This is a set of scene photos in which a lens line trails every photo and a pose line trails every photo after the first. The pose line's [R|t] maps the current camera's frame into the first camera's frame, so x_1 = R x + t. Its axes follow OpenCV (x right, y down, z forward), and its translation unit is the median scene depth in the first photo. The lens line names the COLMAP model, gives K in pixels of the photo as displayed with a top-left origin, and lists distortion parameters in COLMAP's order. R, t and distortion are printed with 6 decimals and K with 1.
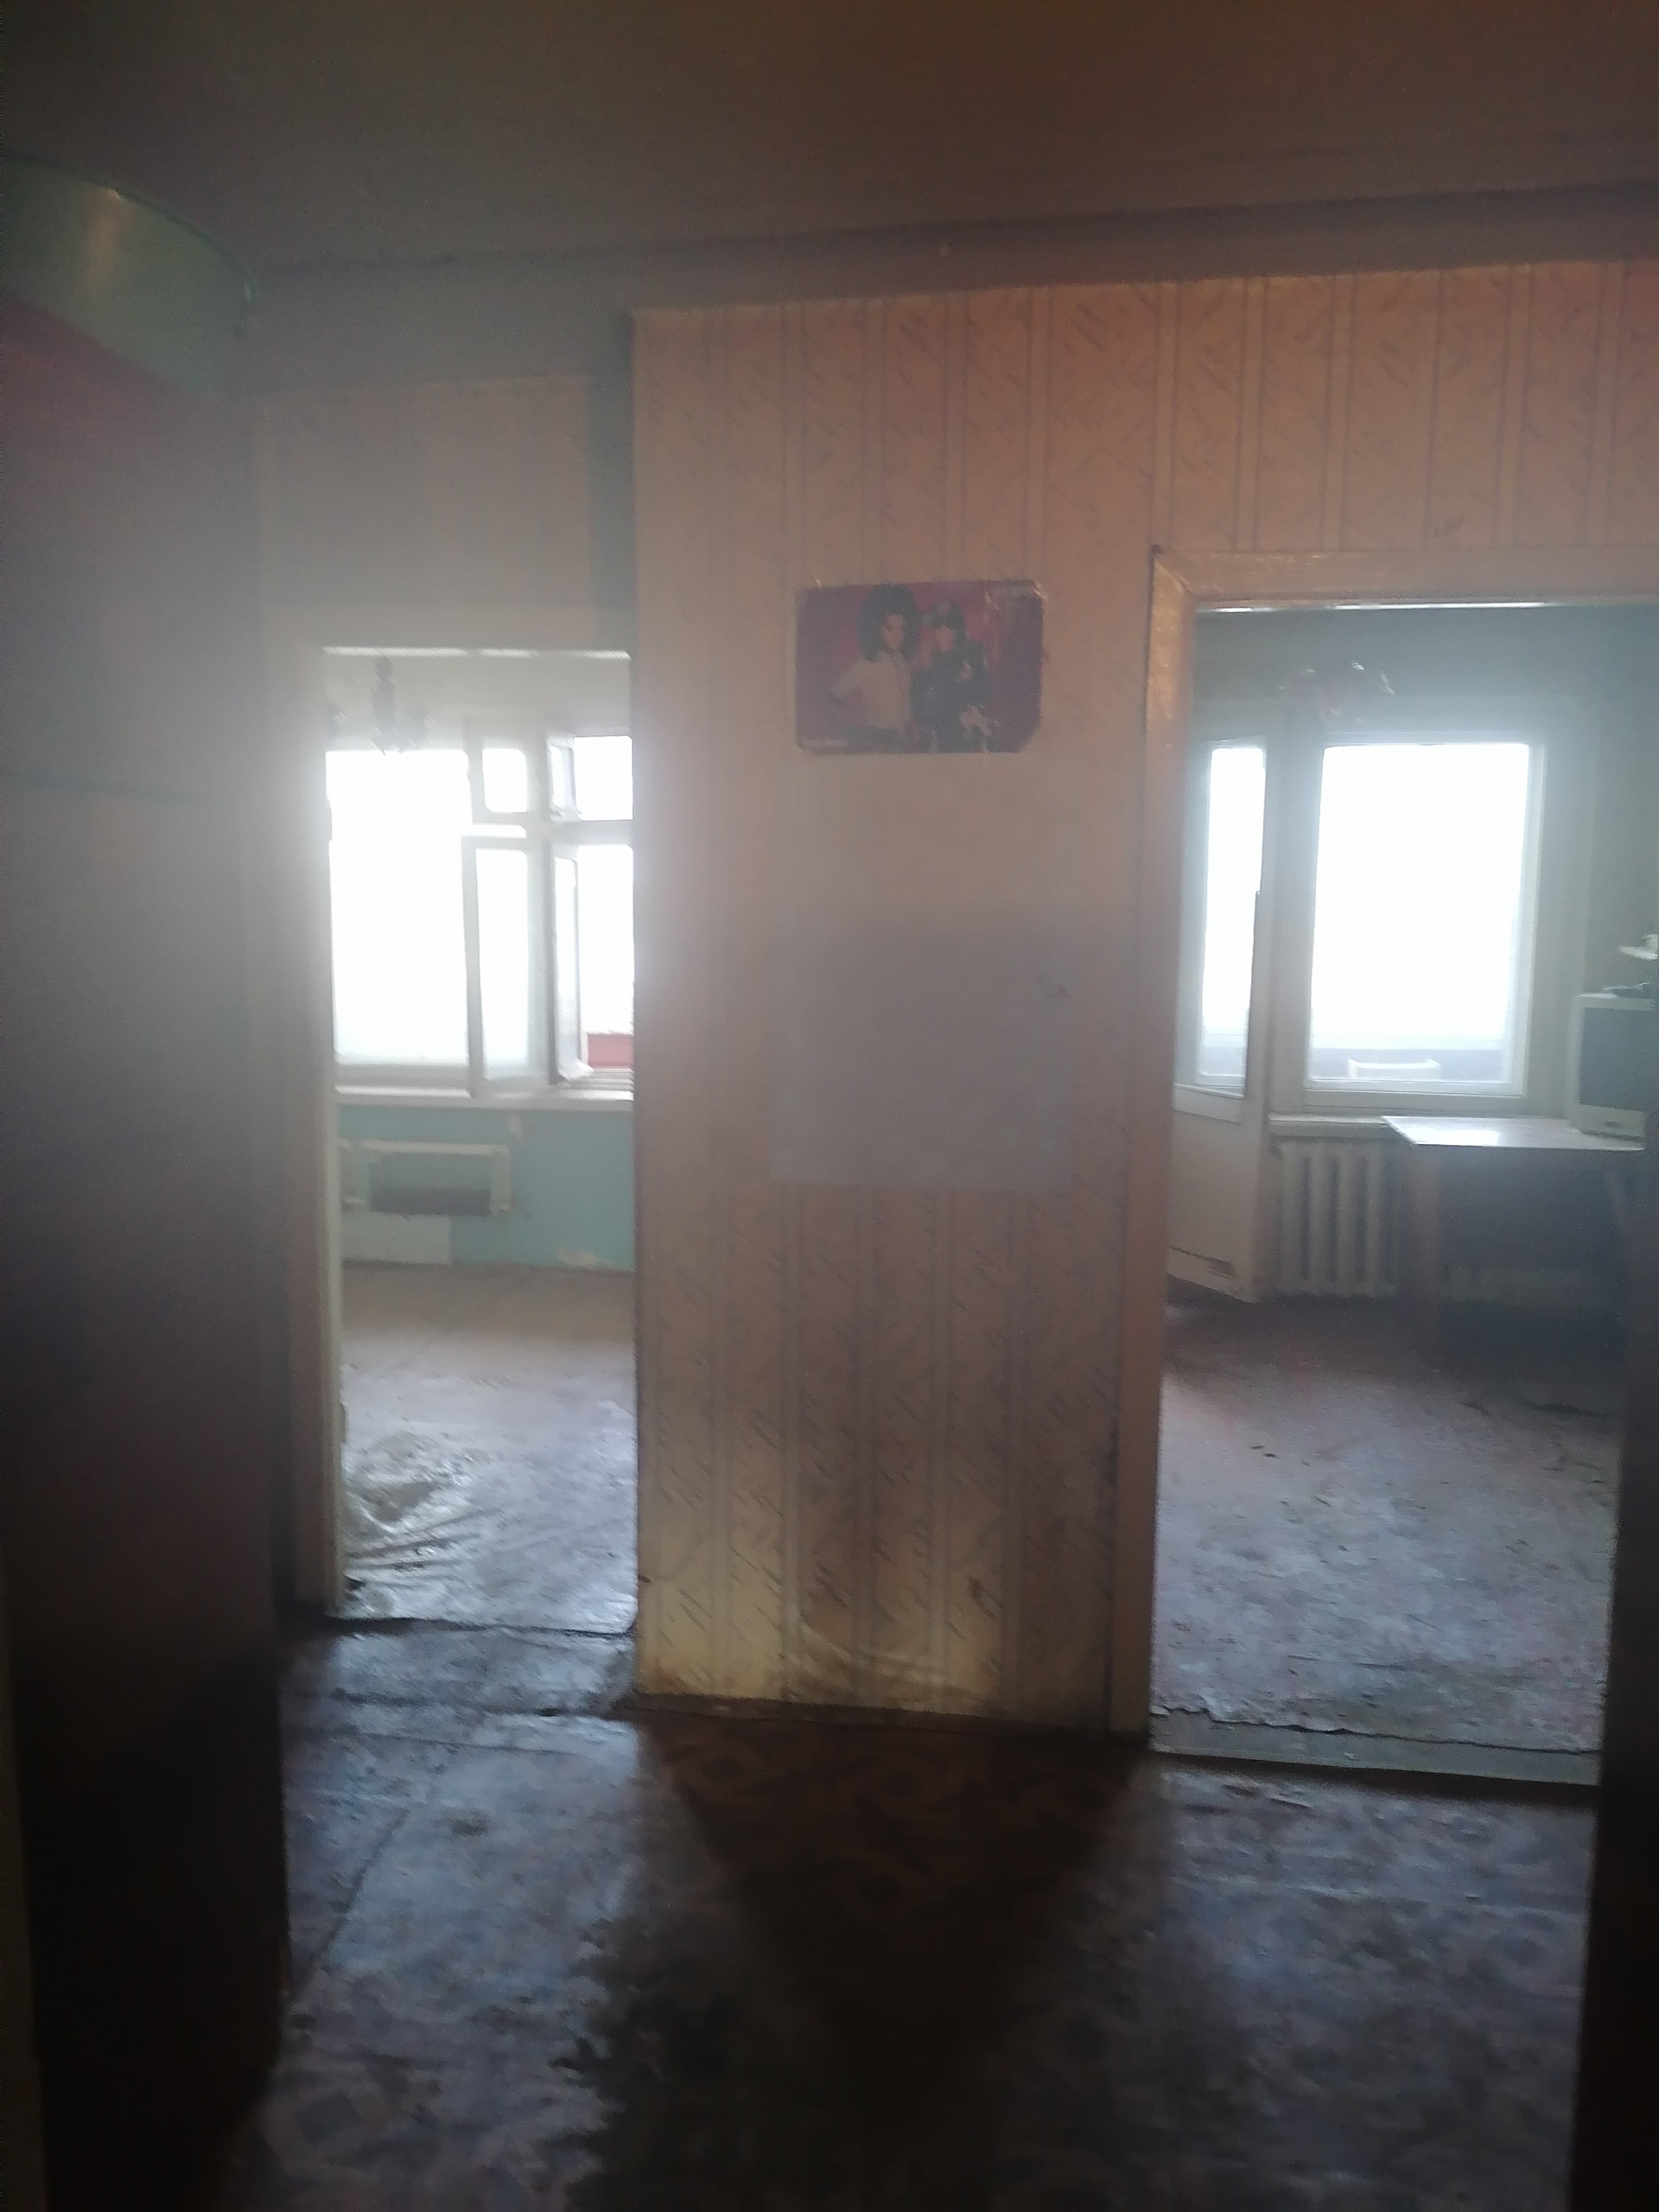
lens RADIAL K [[1692.0, 0, 832.3], [0, 1692.0, 1121.0], [0, 0, 1]] dist [0.150343, -0.171747]
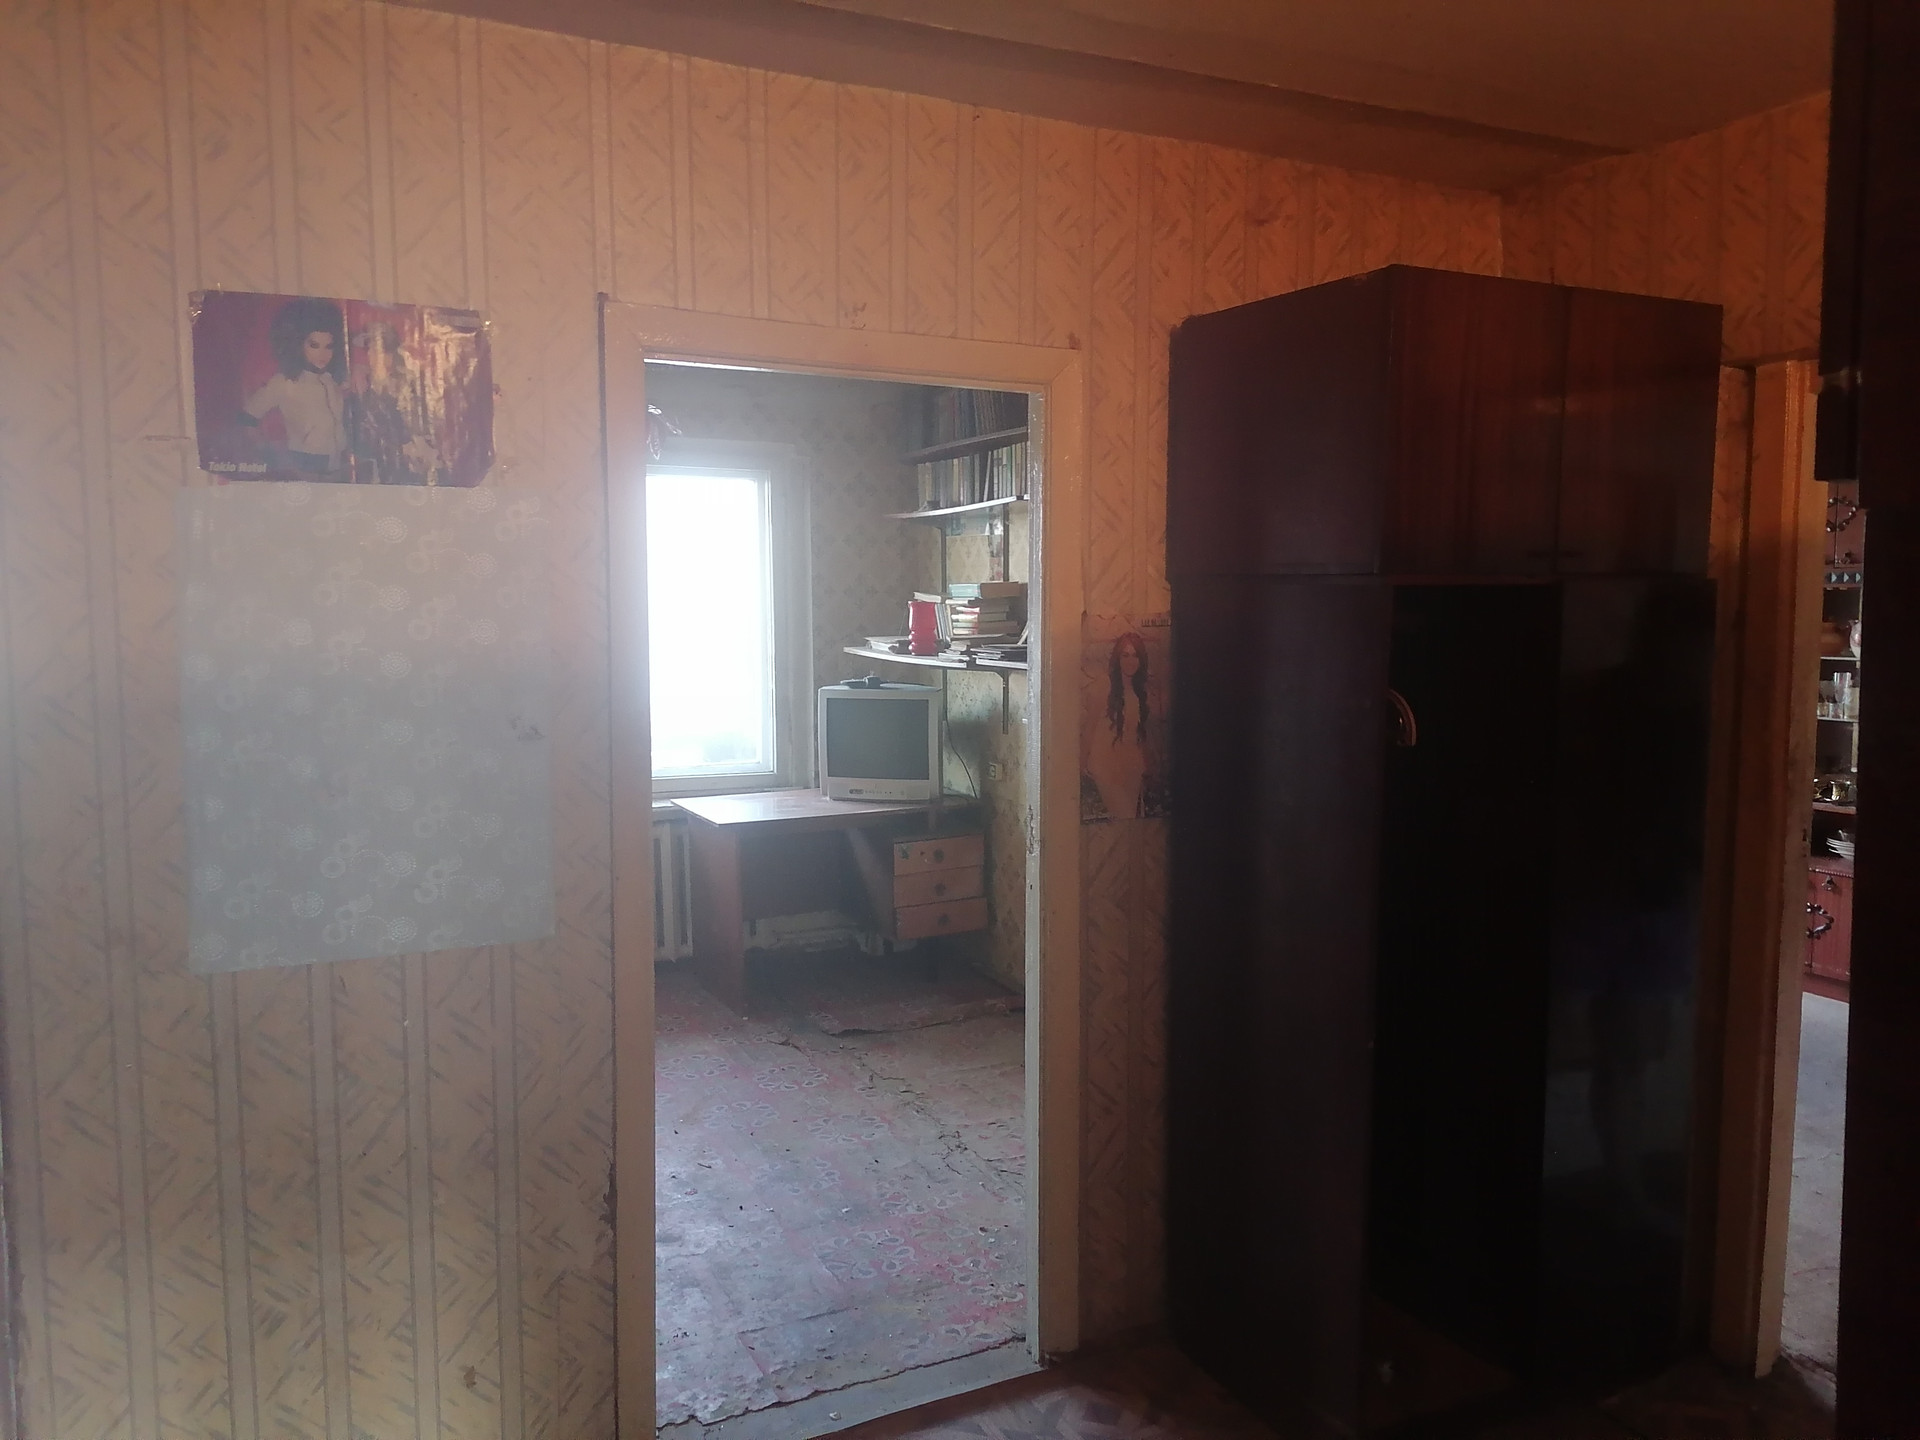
lens RADIAL K [[1468.7, 0, 952.0], [0, 1468.7, 725.1], [0, 0, 1]] dist [0.150343, -0.171747]
pose [[0.817668, -0.064804, 0.572031, -0.152170], [0.084115, 0.996429, -0.007353, -0.052481], [-0.569511, 0.054128, 0.820199, 0.161097]]
